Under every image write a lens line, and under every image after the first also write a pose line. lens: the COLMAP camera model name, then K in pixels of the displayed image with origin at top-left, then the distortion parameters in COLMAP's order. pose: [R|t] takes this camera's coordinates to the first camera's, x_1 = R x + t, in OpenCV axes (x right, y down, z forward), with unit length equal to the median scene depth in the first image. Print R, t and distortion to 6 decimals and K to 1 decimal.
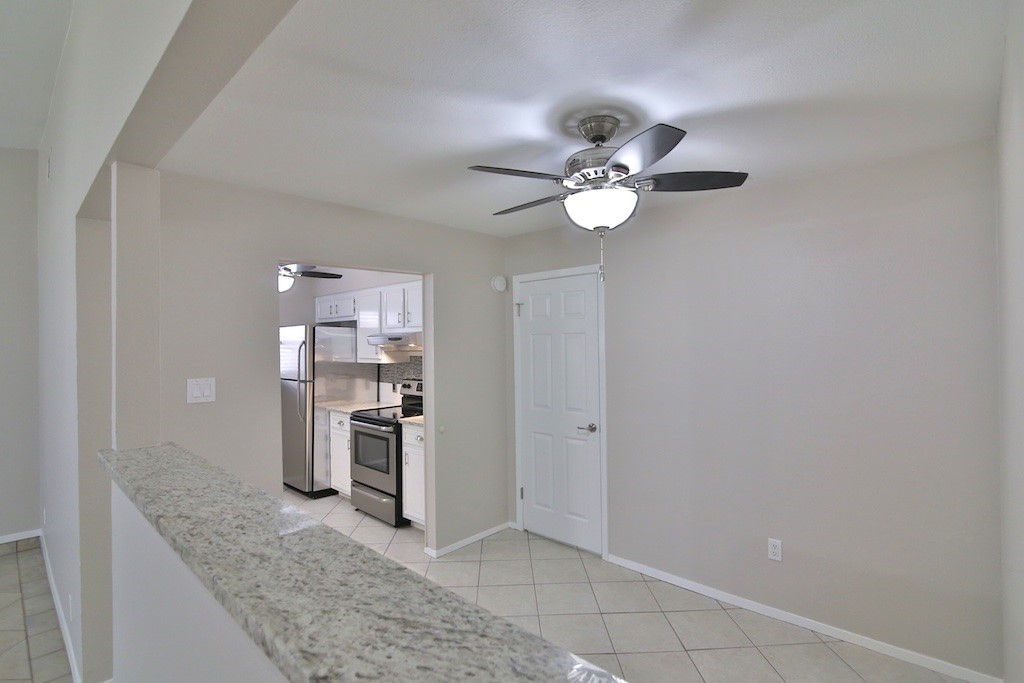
lens RADIAL K [[502.2, 0, 516.4], [0, 502.2, 337.7], [0, 0, 1]] dist [-0.021384, 0.001483]
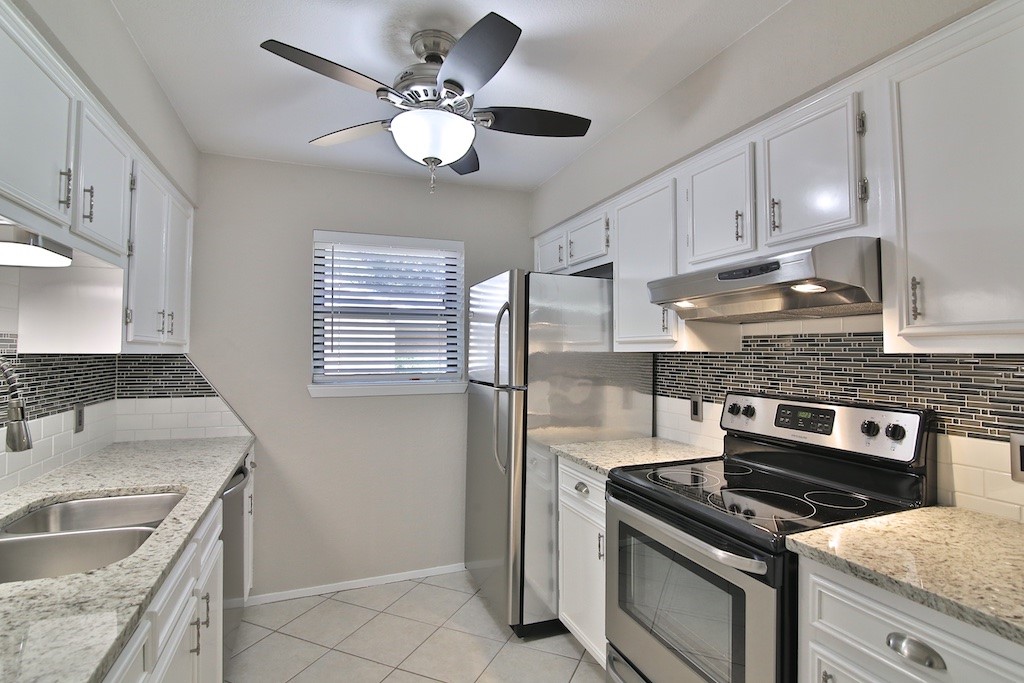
lens RADIAL K [[502.2, 0, 516.4], [0, 502.2, 337.7], [0, 0, 1]] dist [-0.021384, 0.001483]
pose [[0.906699, -0.000110, -0.421778, -0.211643], [-0.005577, 0.999909, -0.012249, 0.044475], [0.421741, 0.013458, 0.906617, 0.561353]]
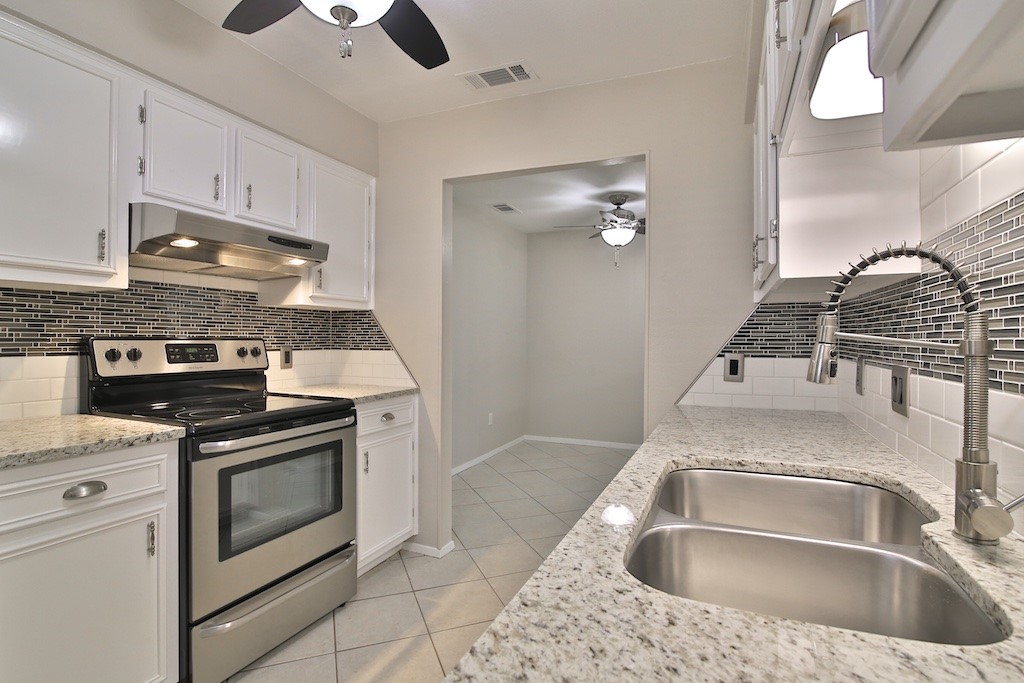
lens RADIAL K [[502.2, 0, 516.4], [0, 502.2, 337.7], [0, 0, 1]] dist [-0.021384, 0.001483]
pose [[-0.353110, 0.011494, 0.935511, -0.669884], [-0.011087, 0.999803, -0.016468, 0.085689], [-0.935516, -0.016187, -0.352913, 0.849833]]
